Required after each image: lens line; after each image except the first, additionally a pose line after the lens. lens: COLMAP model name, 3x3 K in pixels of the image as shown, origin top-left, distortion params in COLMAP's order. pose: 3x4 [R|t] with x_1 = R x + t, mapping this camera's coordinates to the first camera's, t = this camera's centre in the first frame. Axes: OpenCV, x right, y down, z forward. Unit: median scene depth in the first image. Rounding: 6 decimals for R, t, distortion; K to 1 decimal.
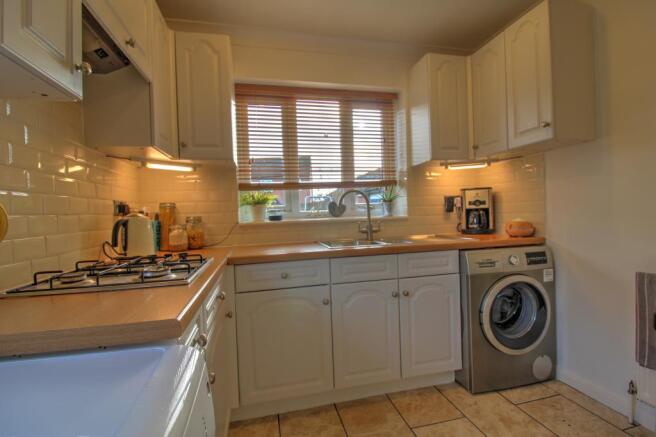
lens RADIAL K [[310.5, 0, 327.8], [0, 310.5, 218.7], [0, 0, 1]] dist [-0.011152, -0.000036]
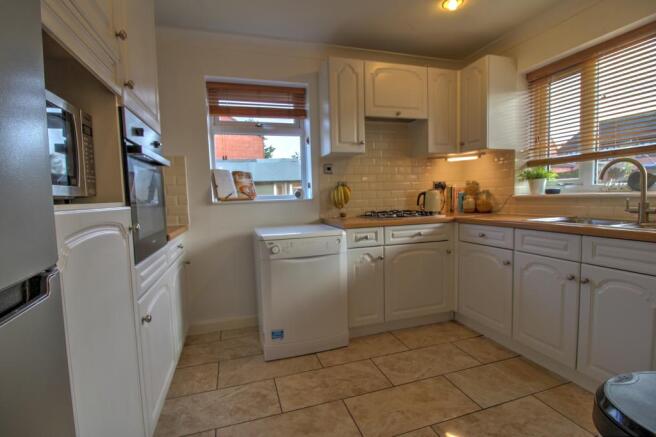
lens RADIAL K [[310.5, 0, 328.0], [0, 310.5, 216.3], [0, 0, 1]] dist [-0.011152, -0.000036]
pose [[0.080593, 0.099067, -0.991812, 0.996229], [0.009273, 0.994931, 0.100132, -0.036048], [0.996704, -0.017267, 0.079266, 0.189883]]
